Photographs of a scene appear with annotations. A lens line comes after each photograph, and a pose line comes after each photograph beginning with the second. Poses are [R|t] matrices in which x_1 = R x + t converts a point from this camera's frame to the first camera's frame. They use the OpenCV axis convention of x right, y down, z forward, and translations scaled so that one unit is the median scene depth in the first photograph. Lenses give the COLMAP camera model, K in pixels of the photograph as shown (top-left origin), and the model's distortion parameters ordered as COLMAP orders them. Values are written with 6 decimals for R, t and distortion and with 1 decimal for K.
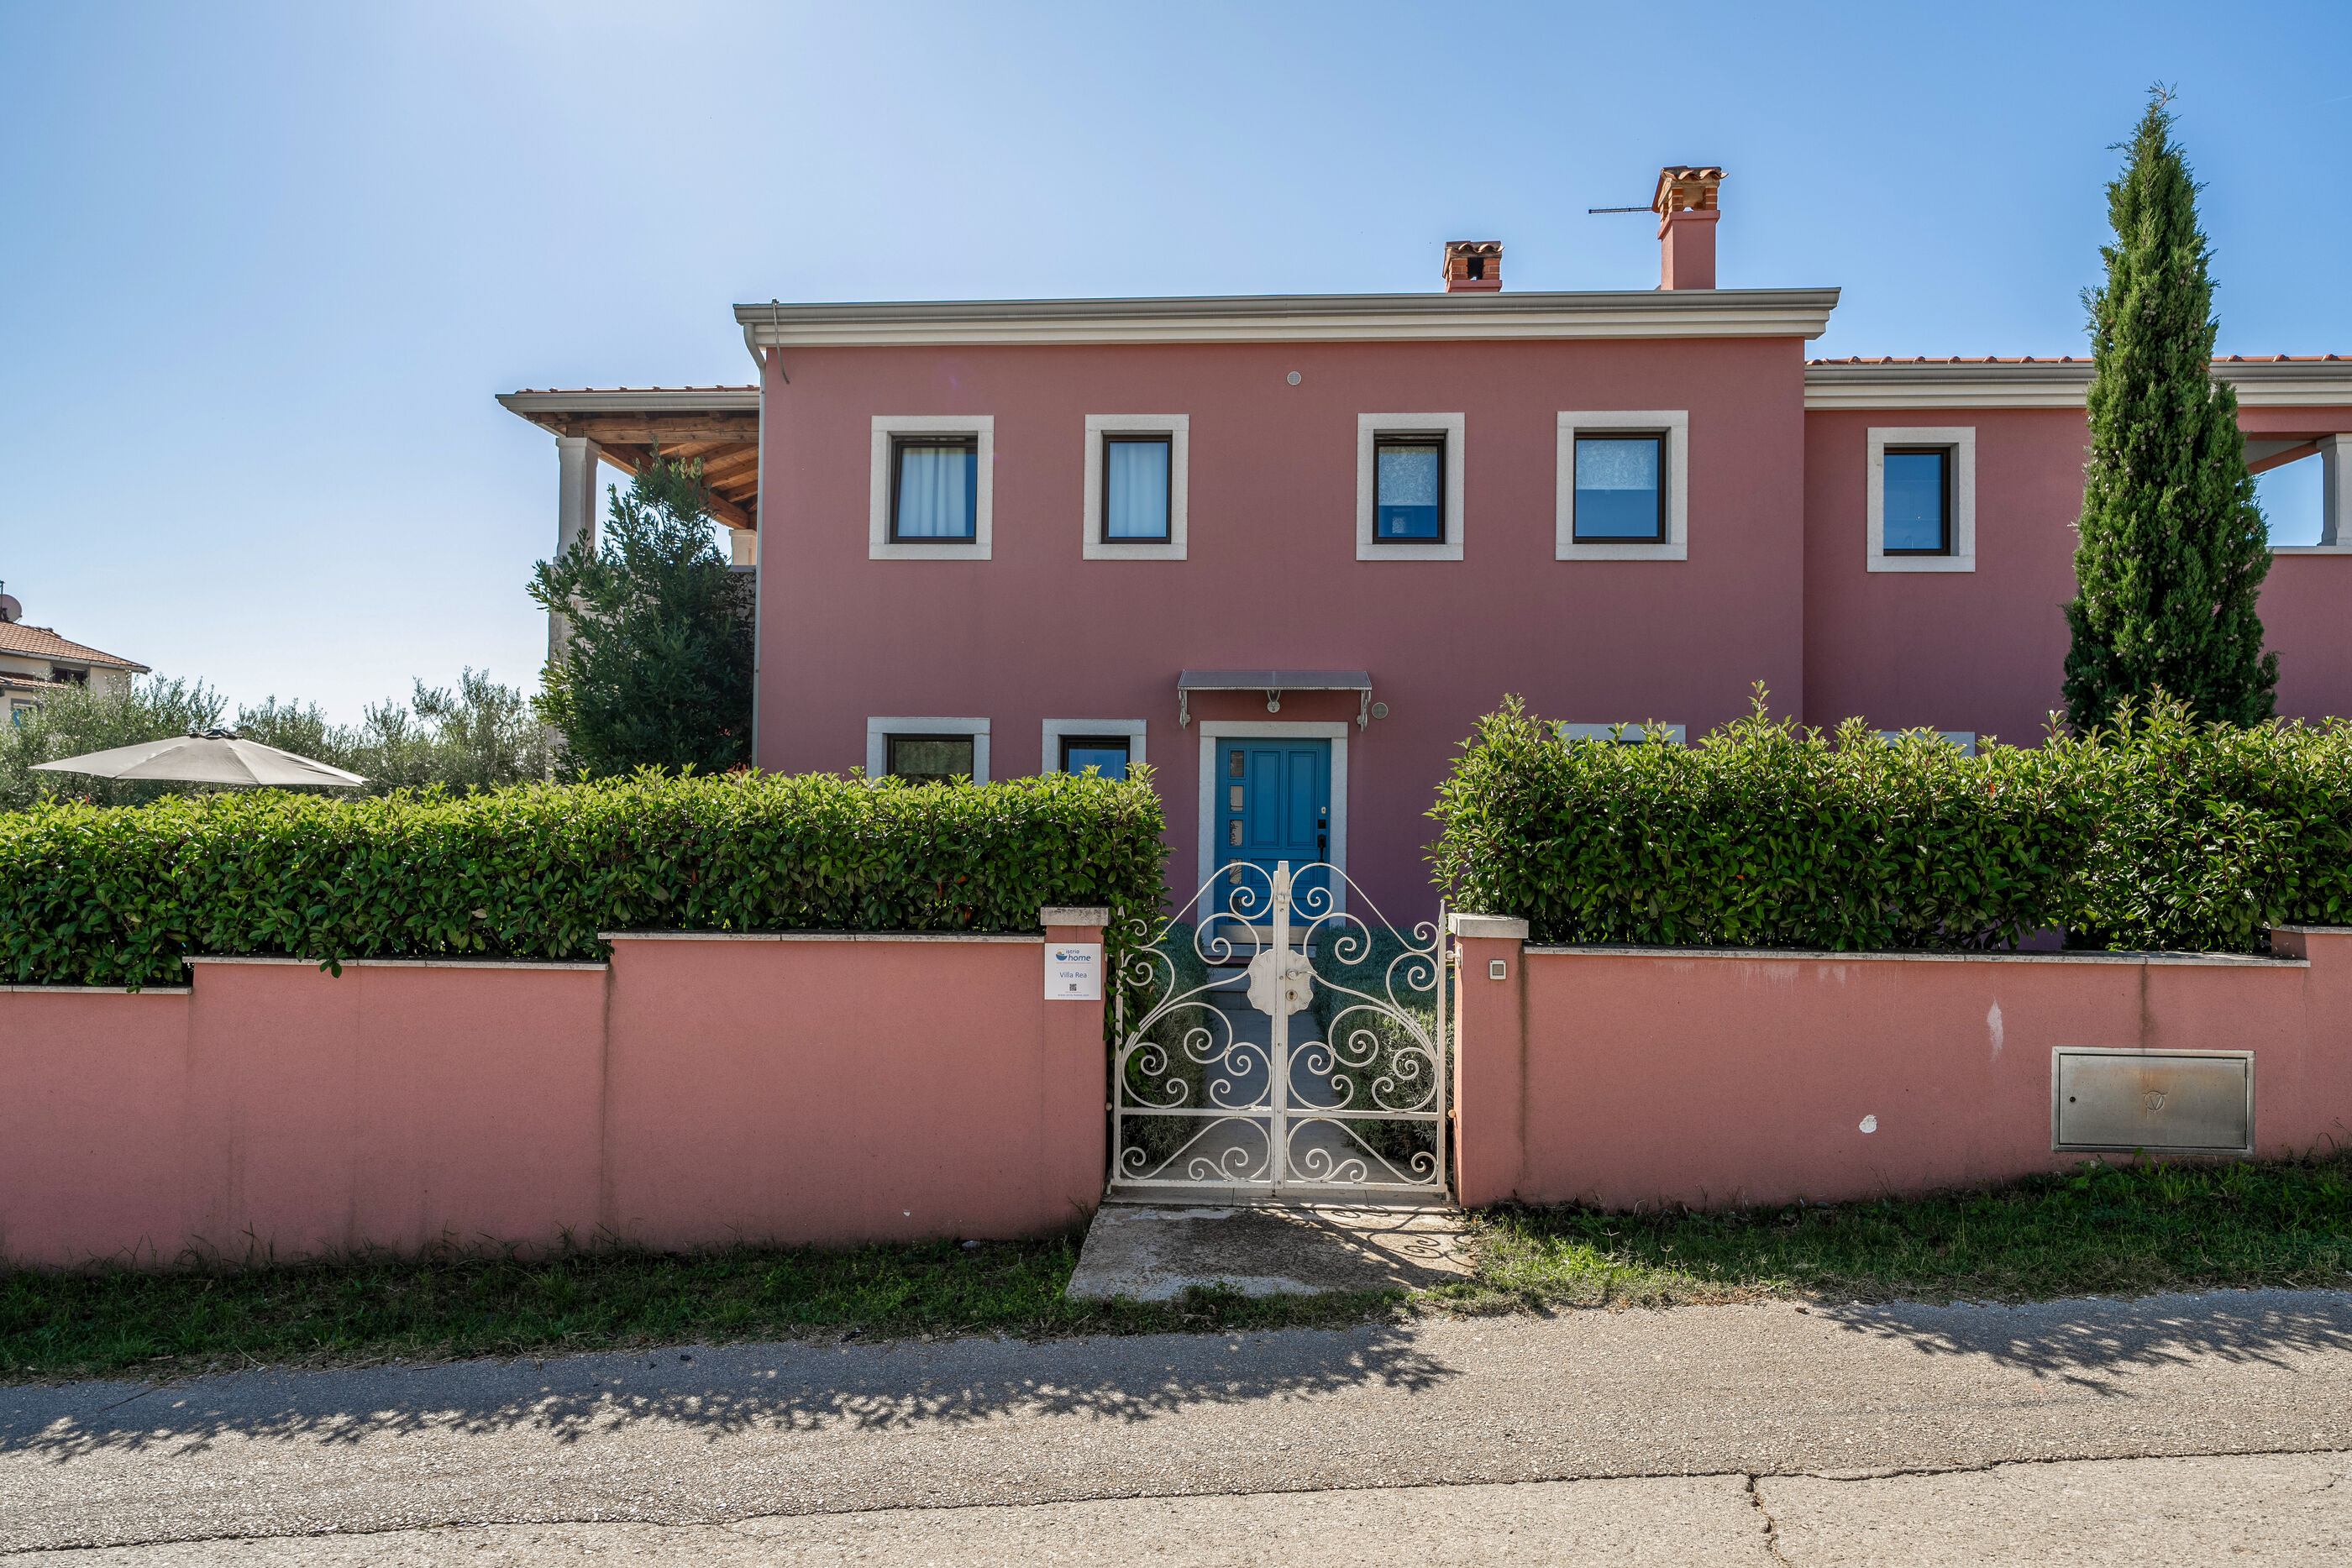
lens RADIAL K [[1421.8, 0, 1175.8], [0, 1421.8, 780.7], [0, 0, 1]] dist [0.002590, 0.000571]
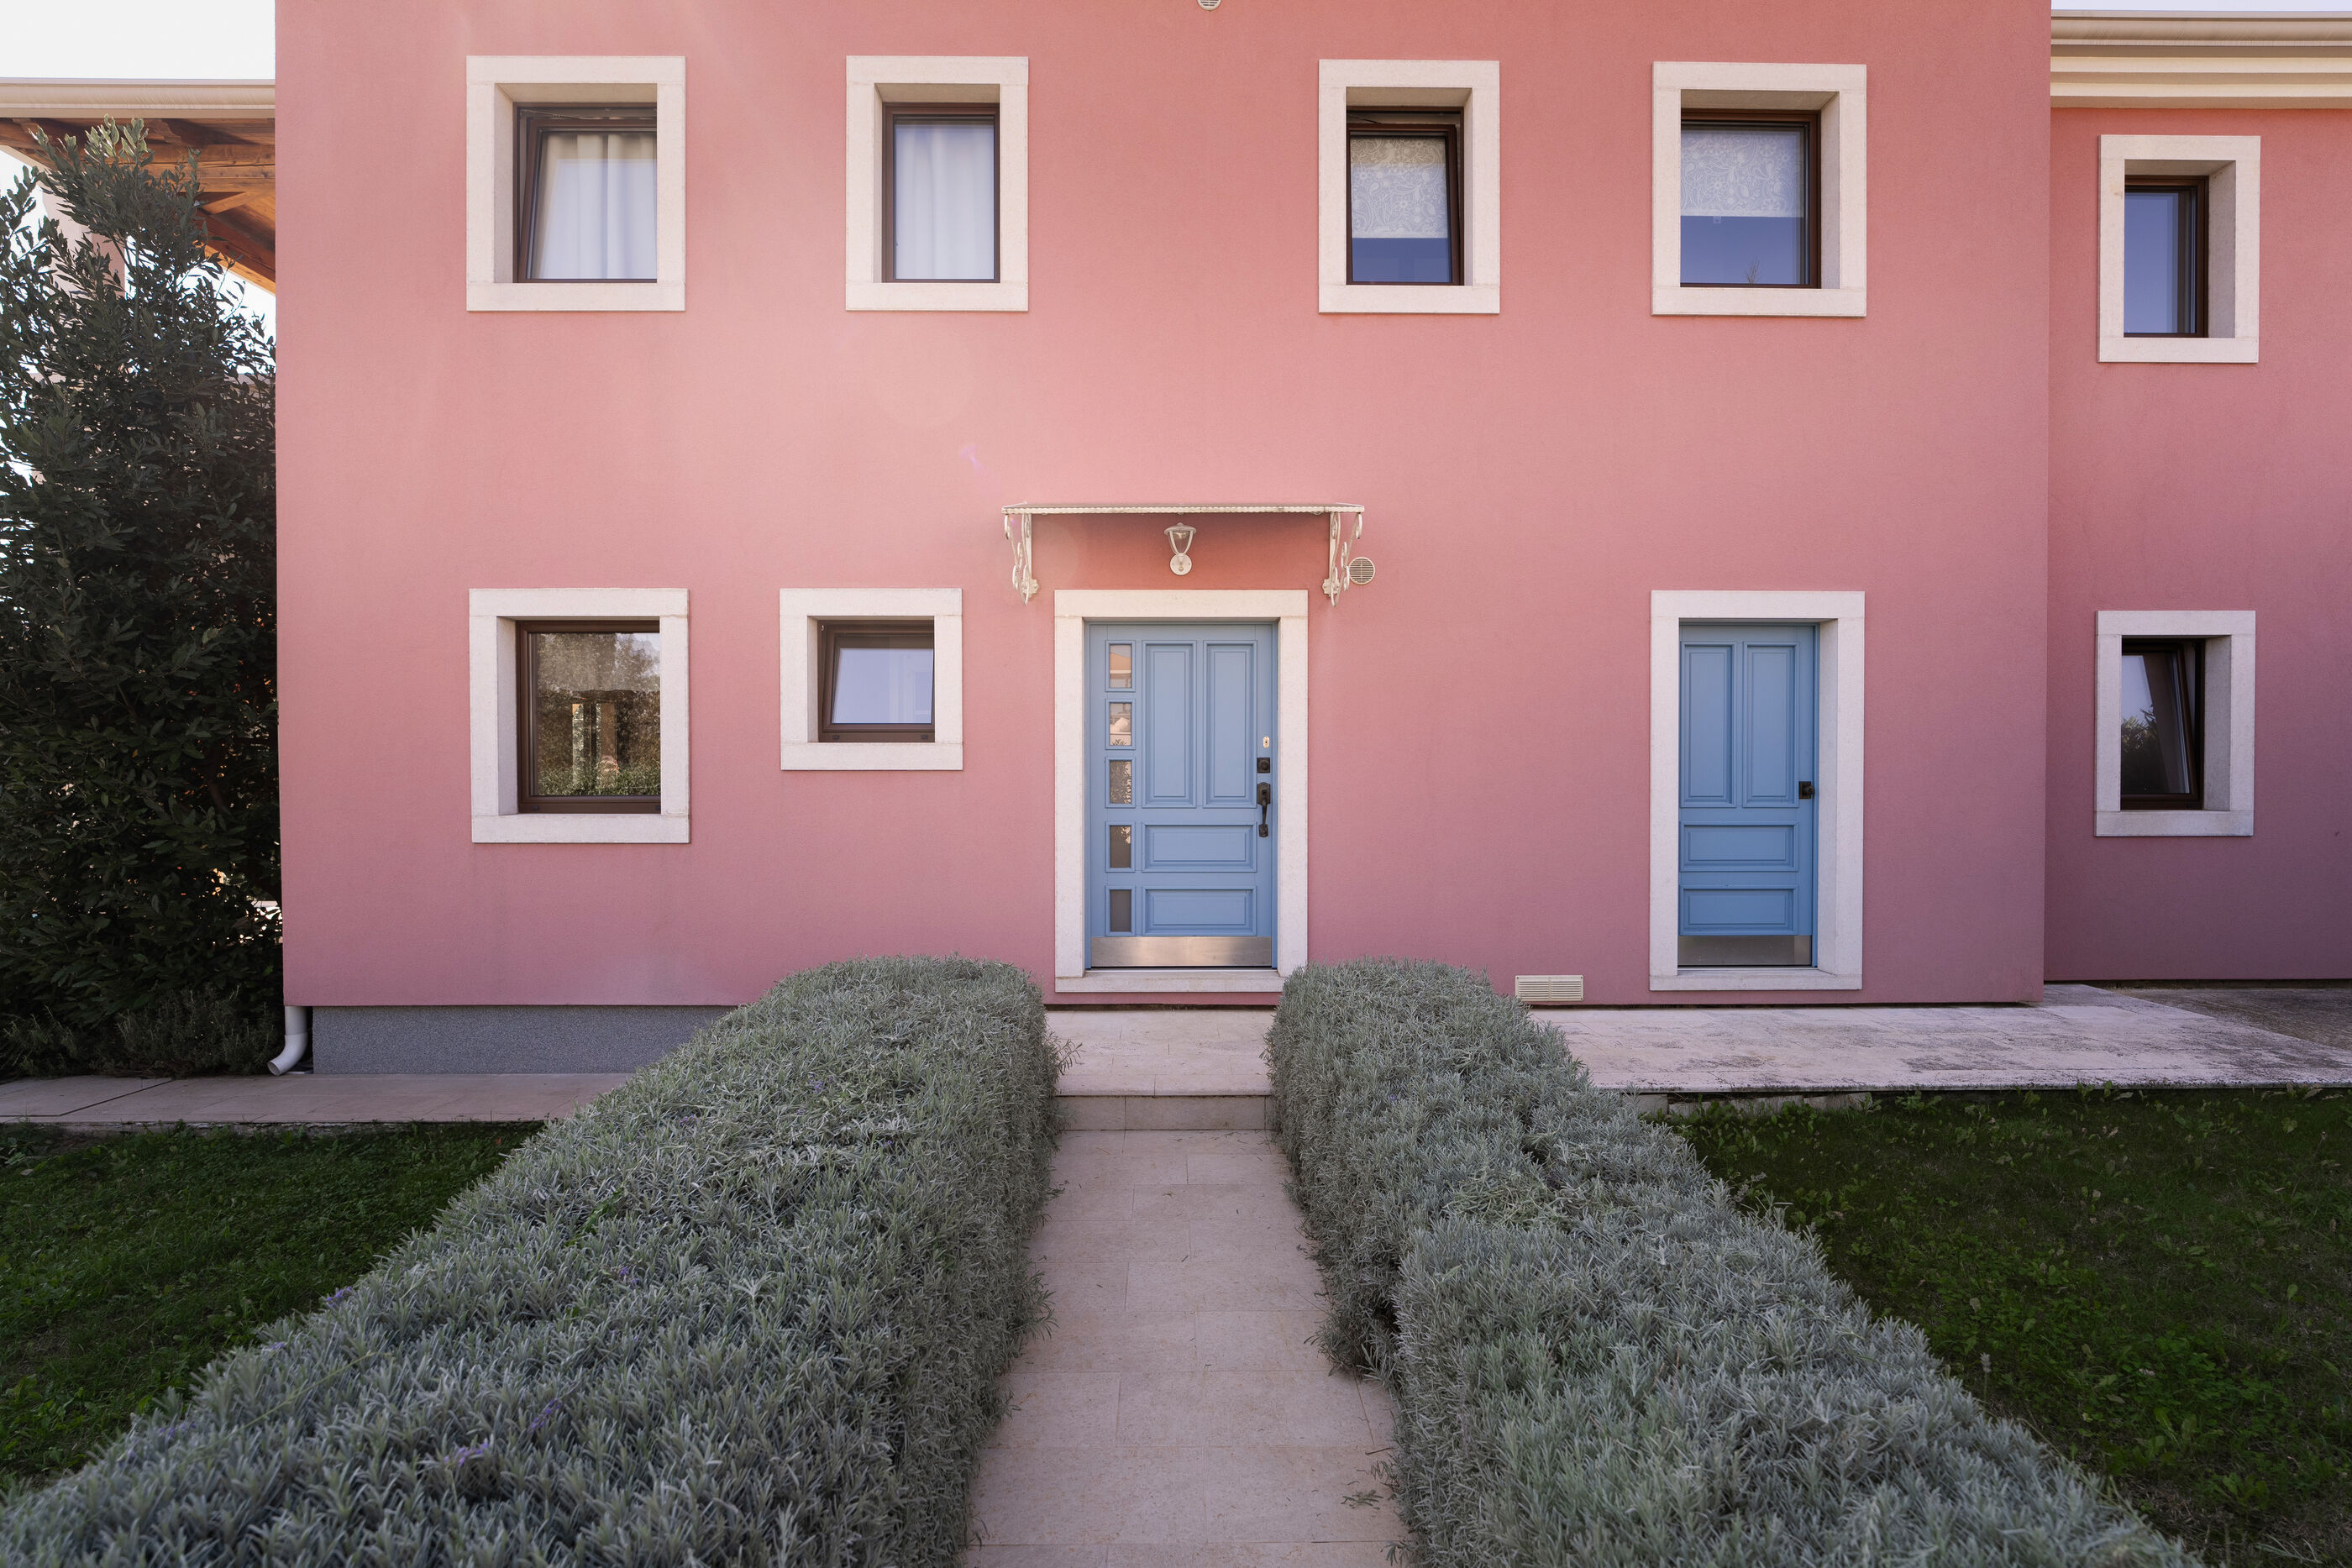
lens RADIAL K [[1124.2, 0, 1174.3], [0, 1124.2, 783.6], [0, 0, 1]] dist [-0.002548, -0.000422]
pose [[0.997696, -0.015449, 0.066055, 0.034008], [0.013125, 0.999285, 0.035464, 0.020991], [-0.066556, -0.034515, 0.997186, 0.533960]]
